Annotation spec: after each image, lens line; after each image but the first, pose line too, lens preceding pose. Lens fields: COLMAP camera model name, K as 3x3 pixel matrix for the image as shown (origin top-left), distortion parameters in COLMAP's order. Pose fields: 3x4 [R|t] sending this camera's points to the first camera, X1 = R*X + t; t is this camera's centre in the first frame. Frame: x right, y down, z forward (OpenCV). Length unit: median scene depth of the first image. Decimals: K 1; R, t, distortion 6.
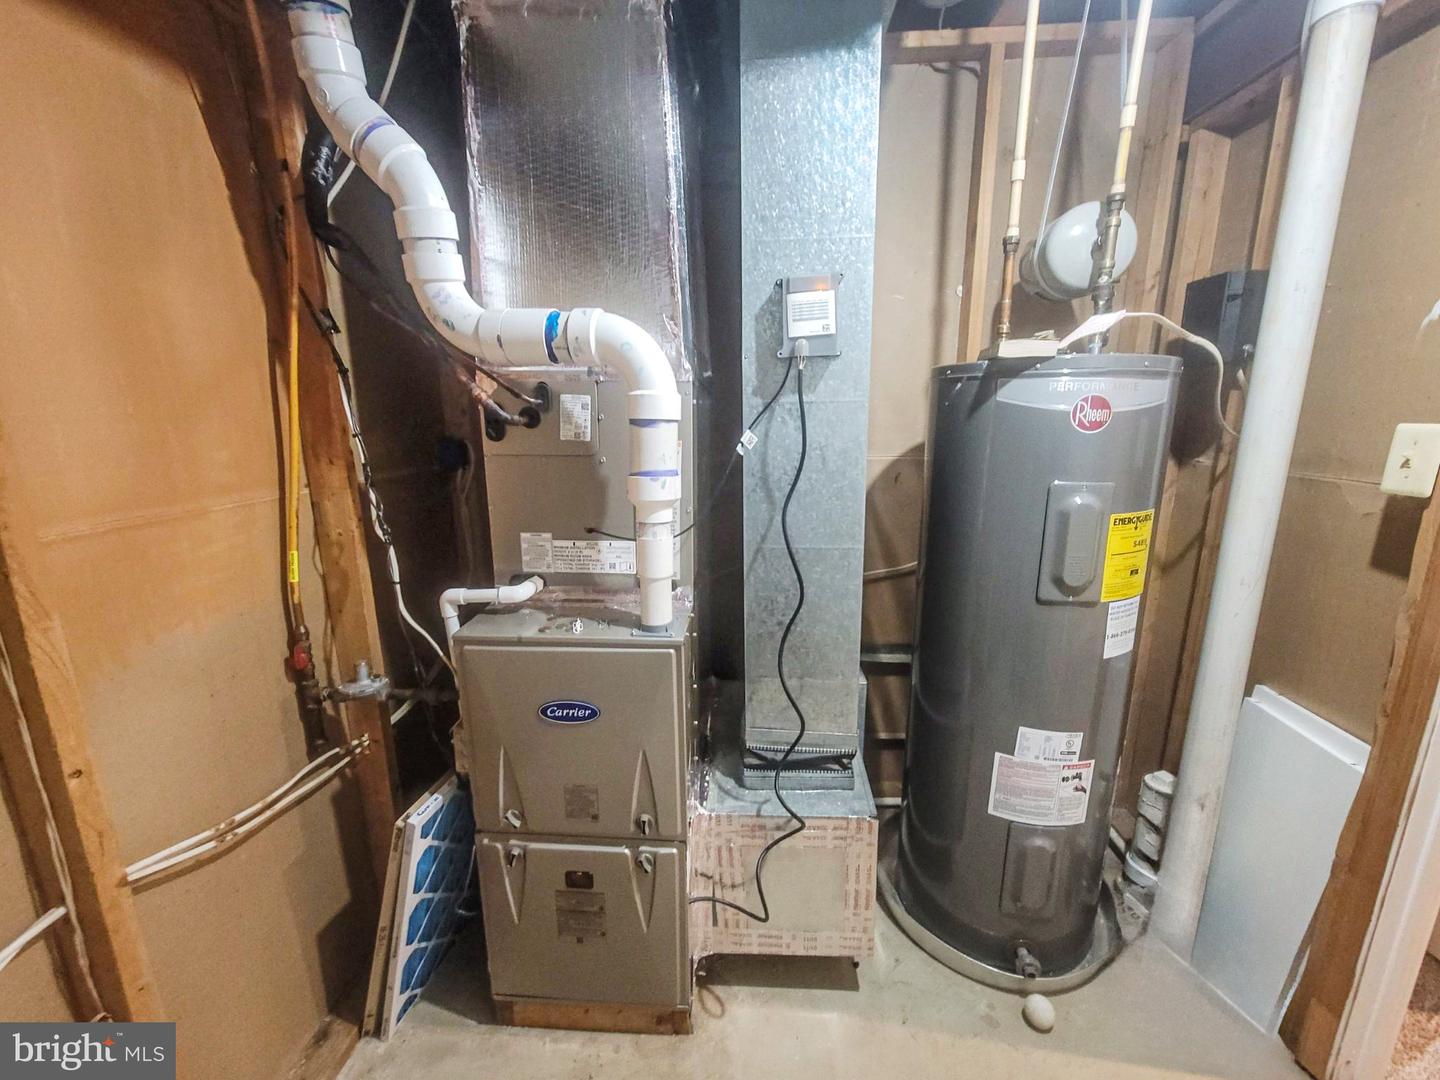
lens RADIAL K [[586.9, 0, 716.4], [0, 586.9, 537.5], [0, 0, 1]] dist [-0.006466, -0.000198]
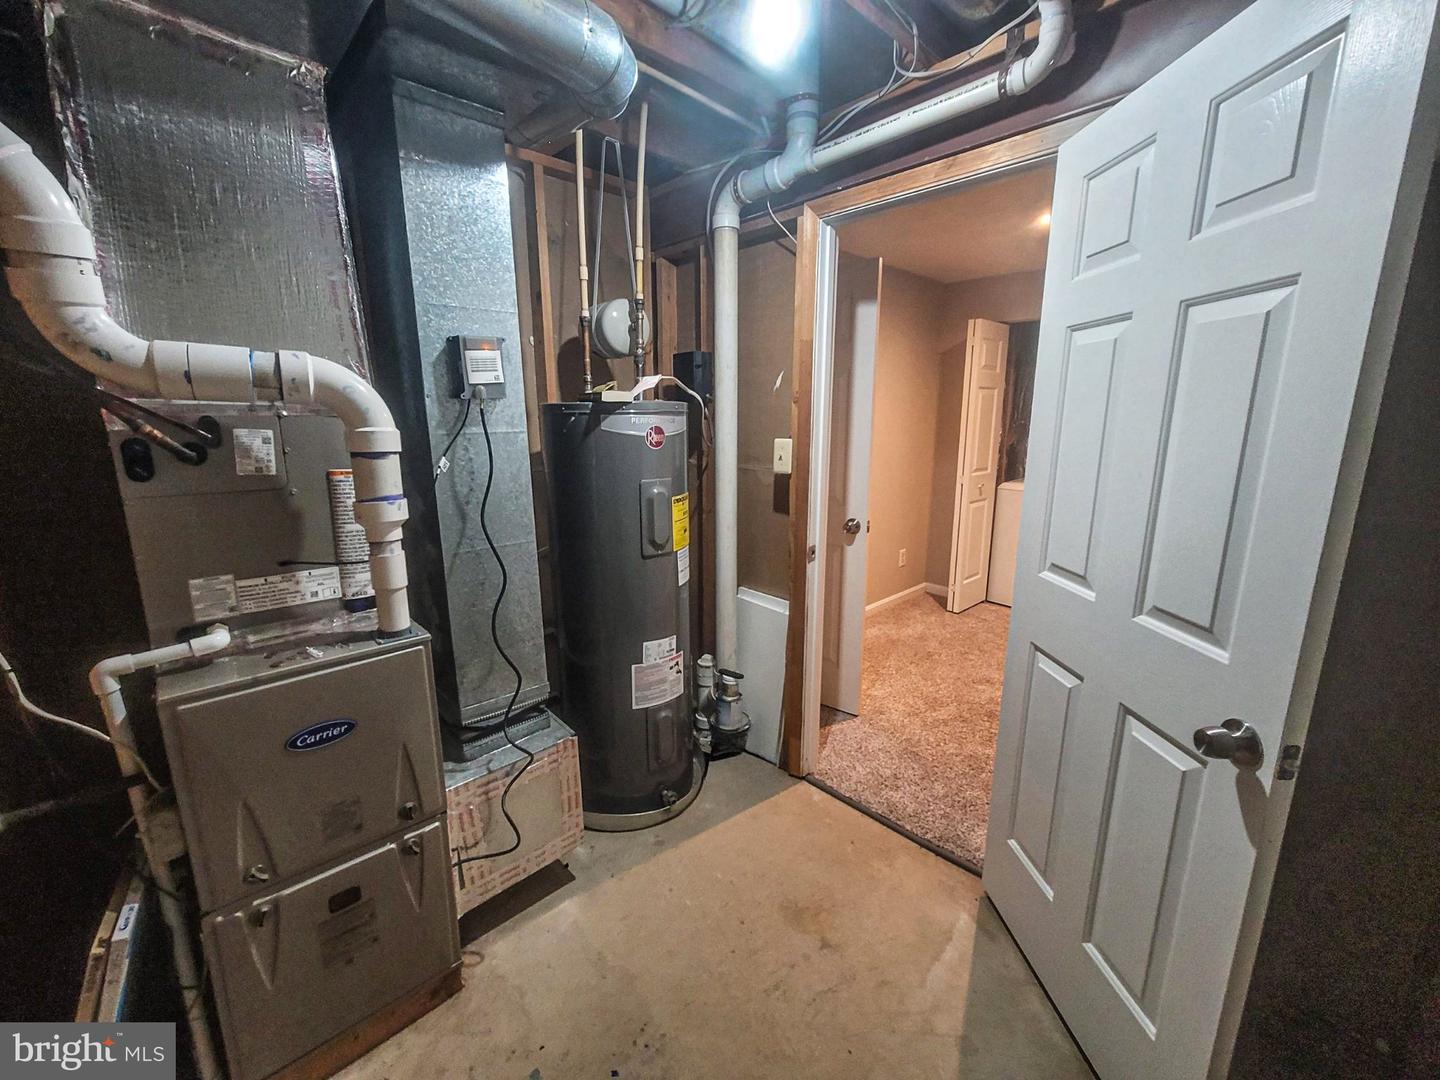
lens RADIAL K [[586.9, 0, 722.3], [0, 586.9, 537.6], [0, 0, 1]] dist [-0.006466, -0.000198]
pose [[0.676715, -0.144678, 0.721890, -0.422137], [0.156612, 0.986349, 0.050869, 0.010779], [-0.719396, 0.078633, 0.690135, -0.225570]]
